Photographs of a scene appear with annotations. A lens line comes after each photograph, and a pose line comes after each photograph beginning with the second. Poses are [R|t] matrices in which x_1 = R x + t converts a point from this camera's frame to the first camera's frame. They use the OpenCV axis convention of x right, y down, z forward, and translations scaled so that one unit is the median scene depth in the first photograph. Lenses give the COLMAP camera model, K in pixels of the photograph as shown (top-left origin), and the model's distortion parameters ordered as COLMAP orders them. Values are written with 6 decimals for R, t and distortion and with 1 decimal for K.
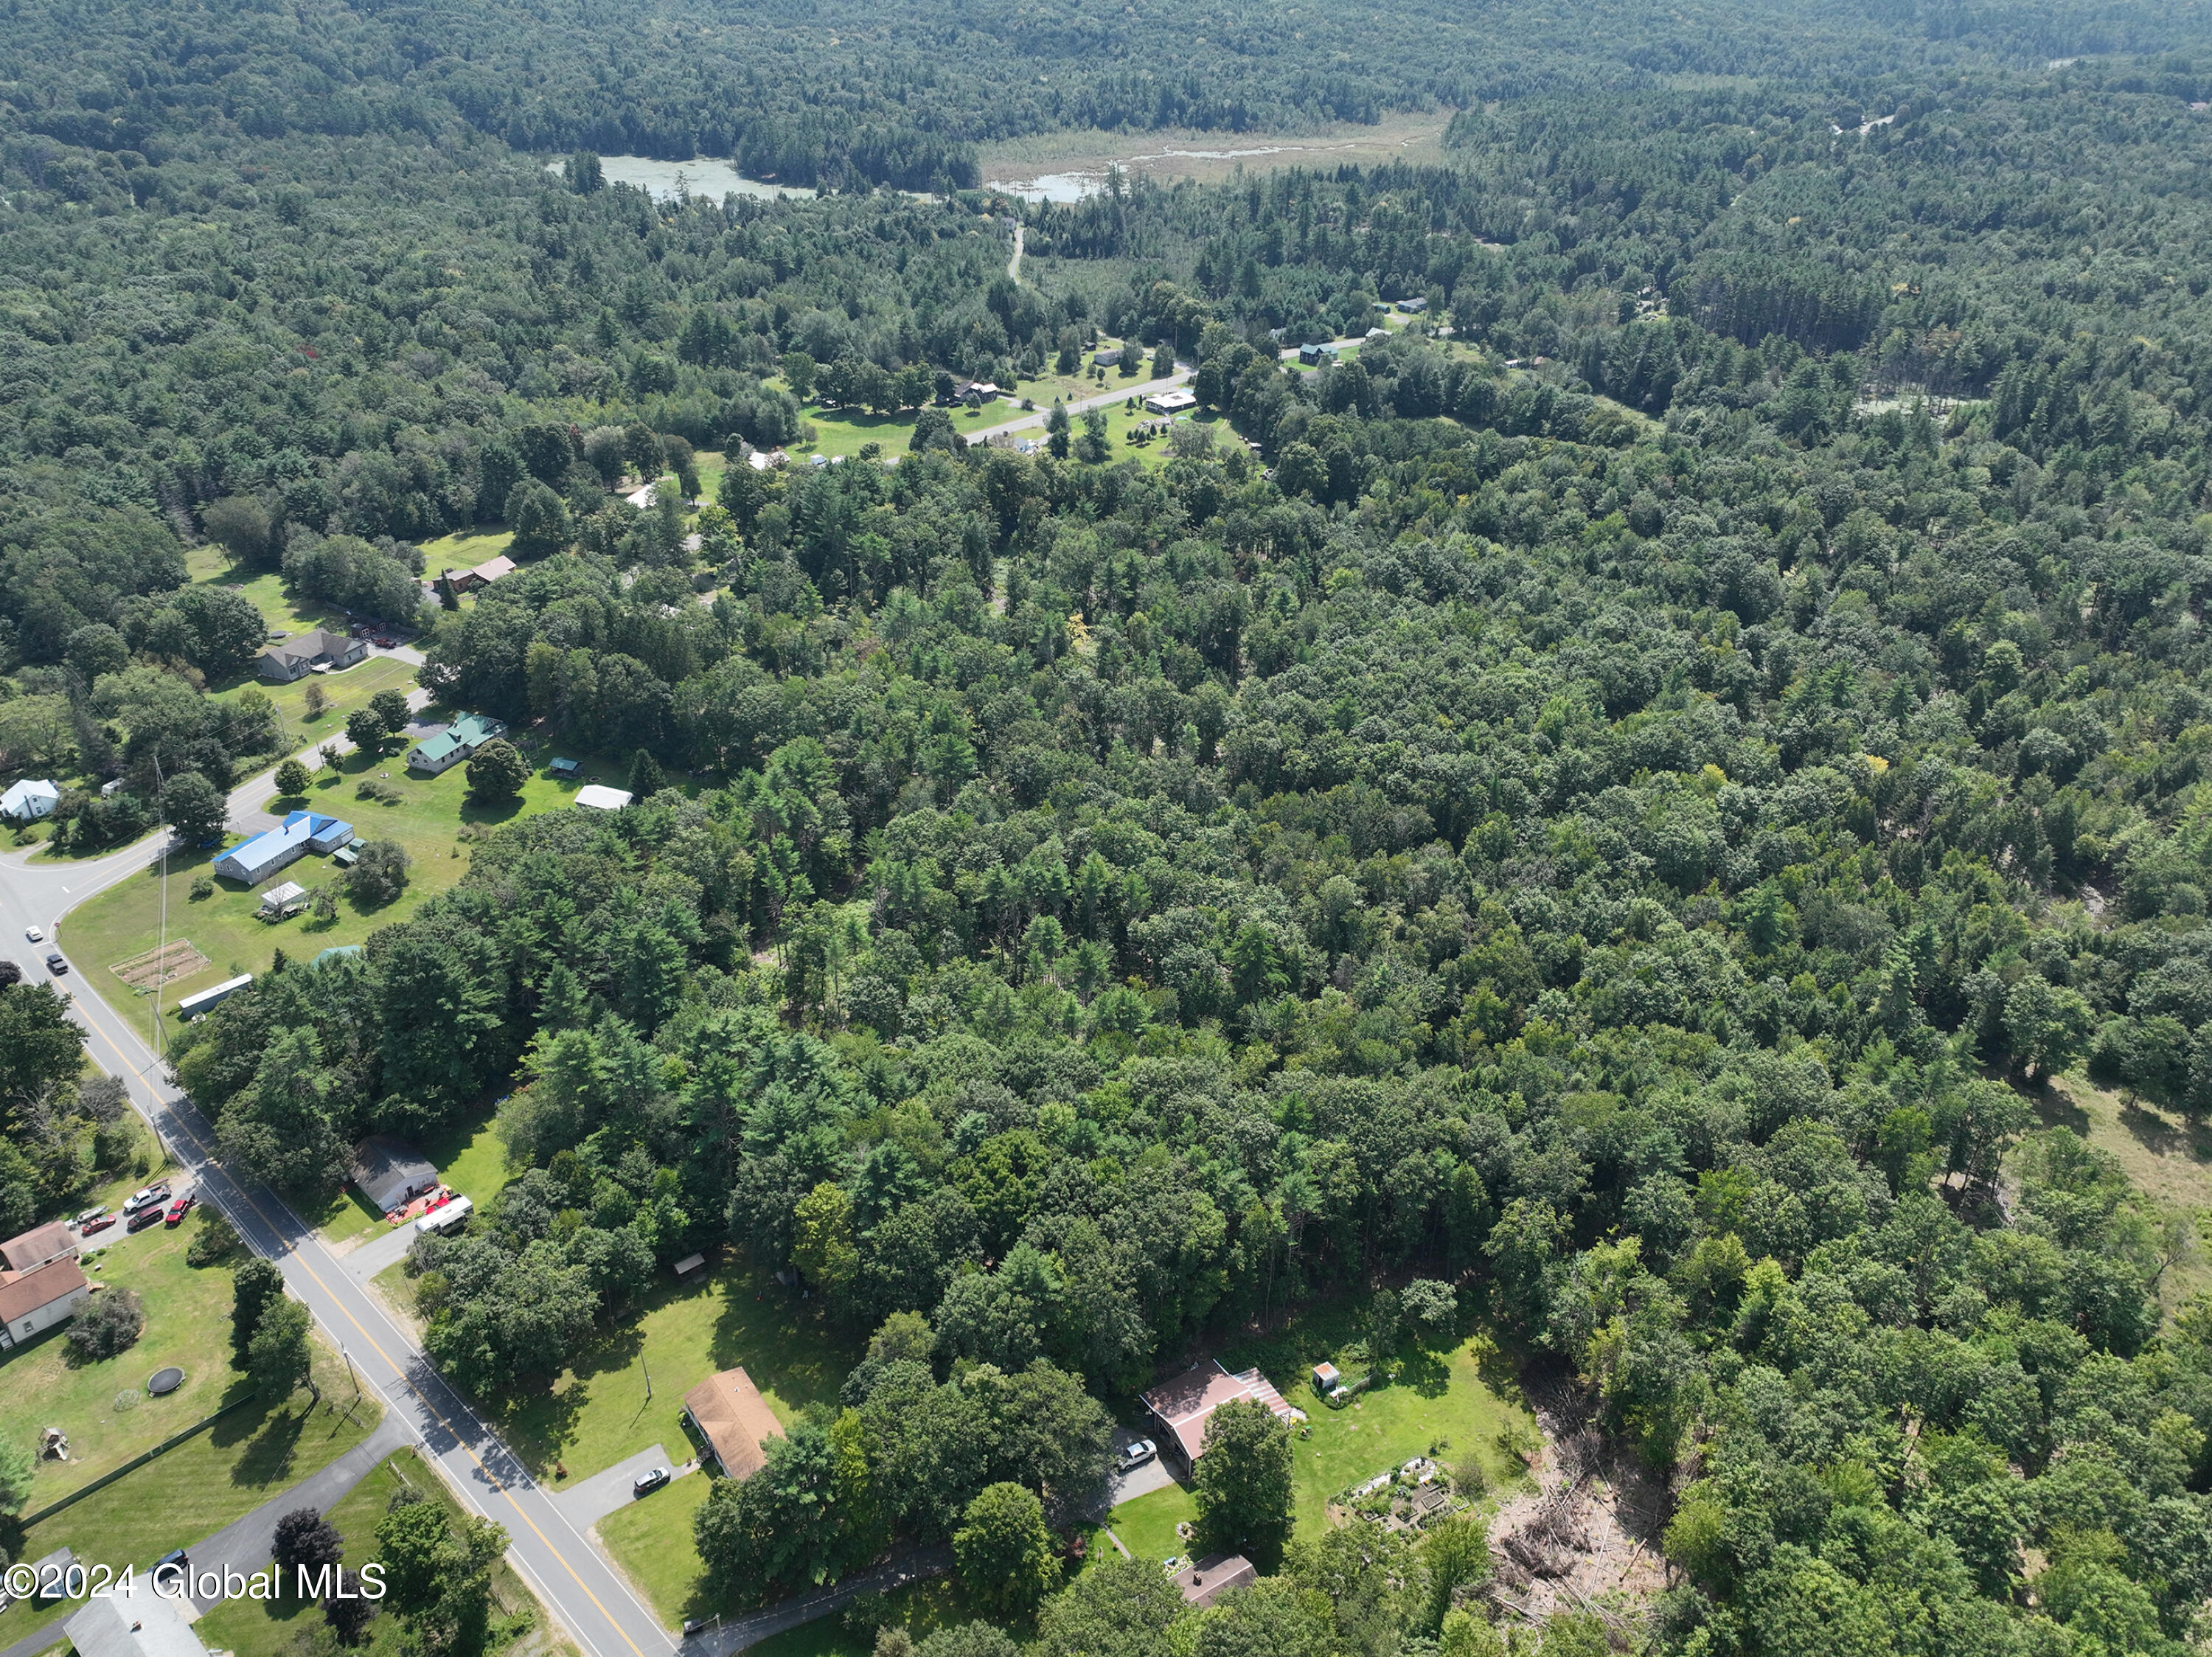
lens RADIAL K [[1663.6, 0, 1111.4], [0, 1663.6, 830.6], [0, 0, 1]] dist [0.005536, 0.043564]
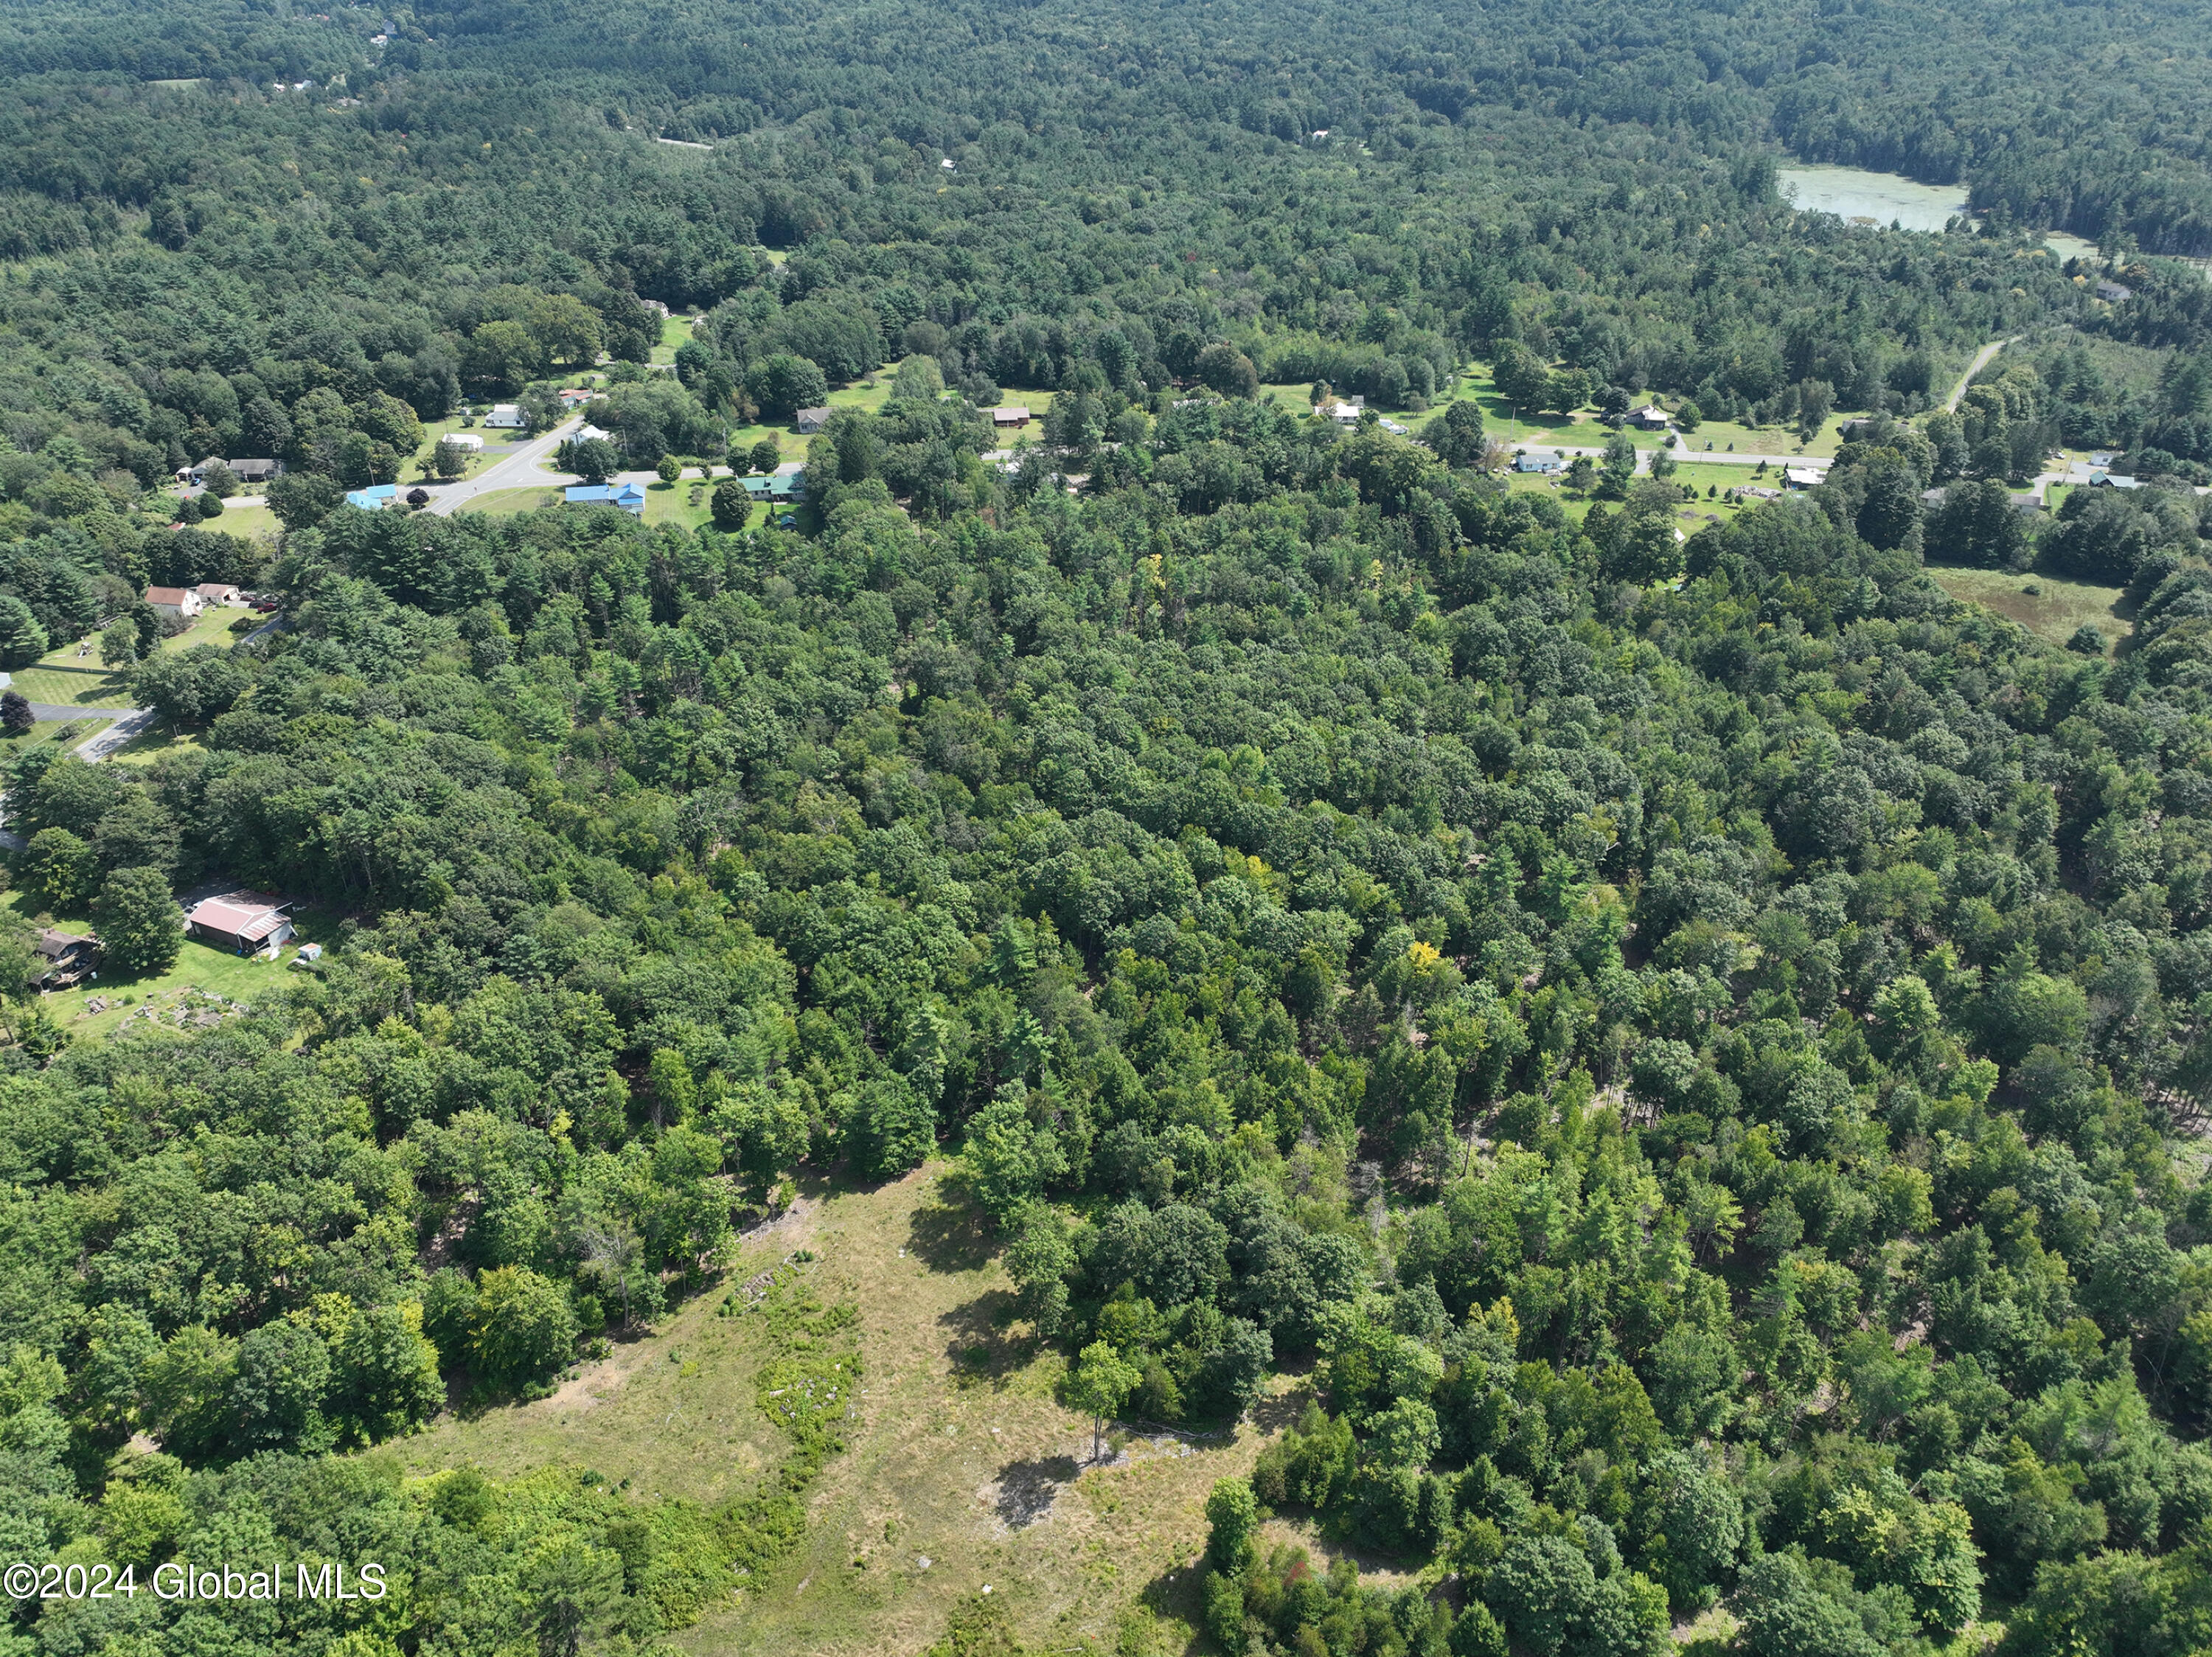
lens RADIAL K [[1660.3, 0, 1115.1], [0, 1660.3, 829.5], [0, 0, 1]] dist [0.006523, 0.035449]
pose [[0.576778, 0.410435, -0.706308, 0.551279], [-0.416336, 0.891593, 0.178120, -0.105841], [0.702846, 0.191325, 0.685130, 0.200145]]
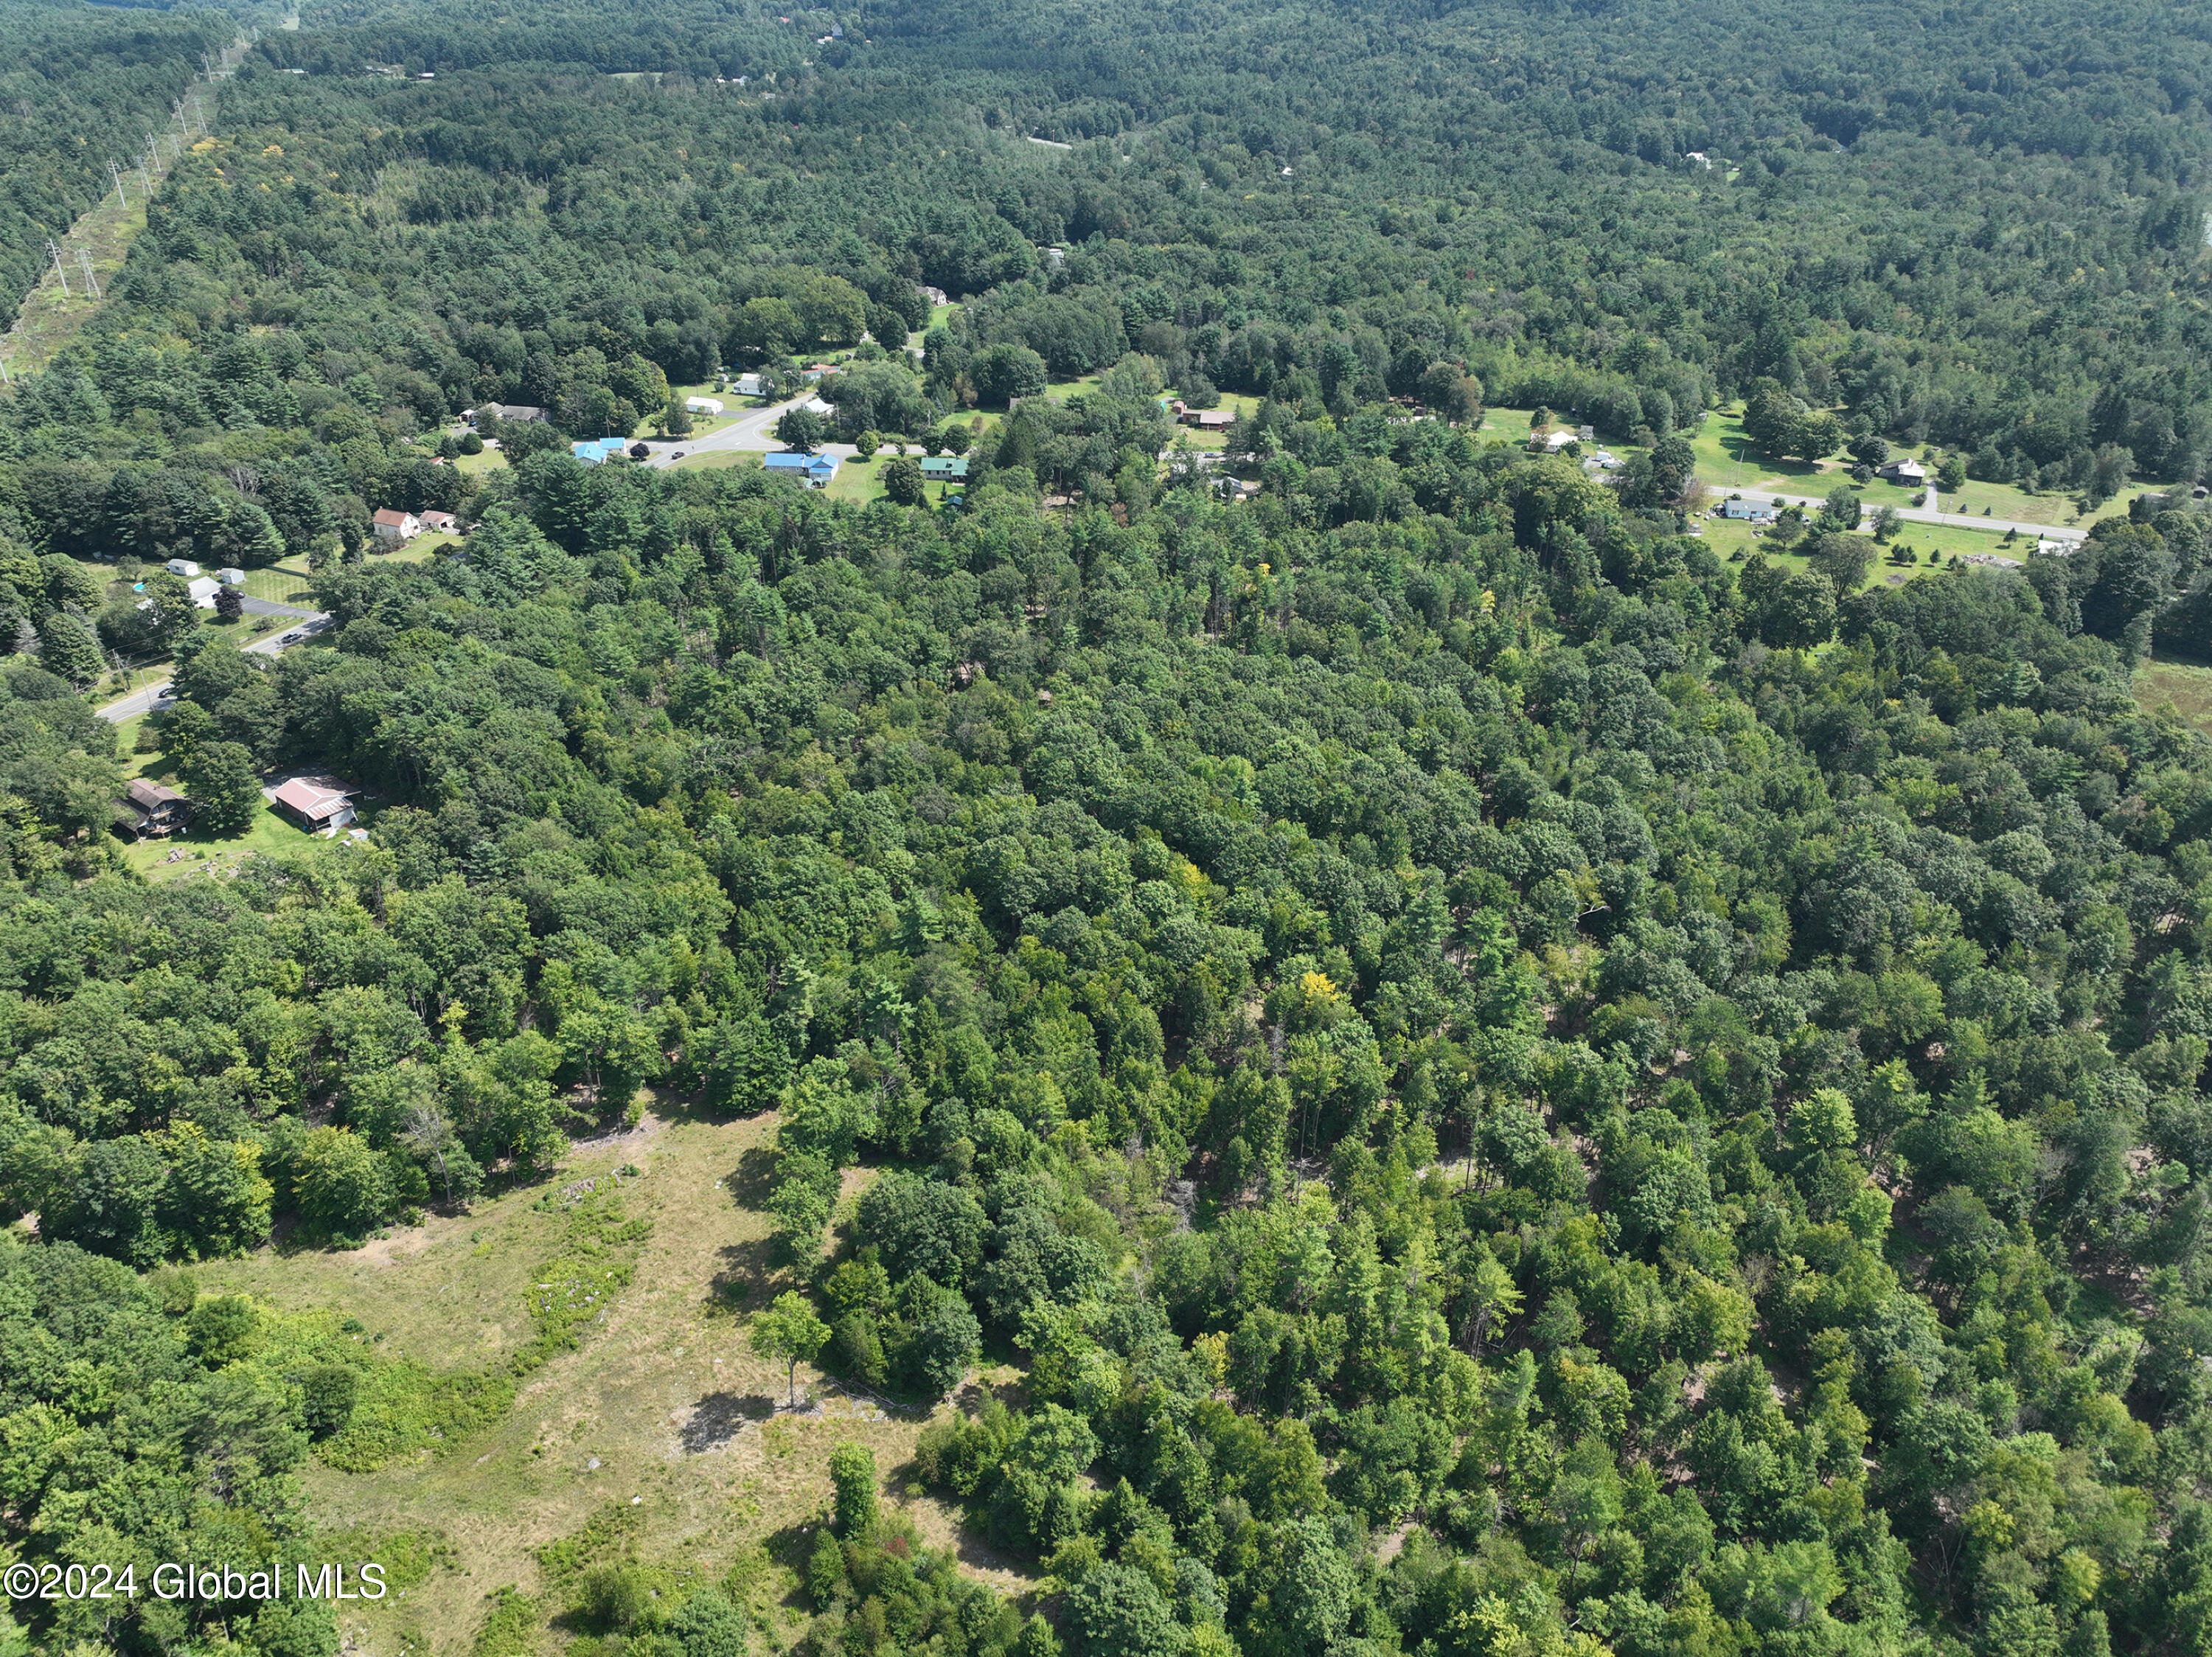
lens RADIAL K [[1658.1, 0, 1115.9], [0, 1658.1, 830.1], [0, 0, 1]] dist [0.009681, 0.033482]
pose [[0.345607, 0.467795, -0.813464, 0.618732], [-0.479420, 0.833229, 0.275475, -0.163725], [0.806667, 0.294784, 0.512240, 0.302868]]
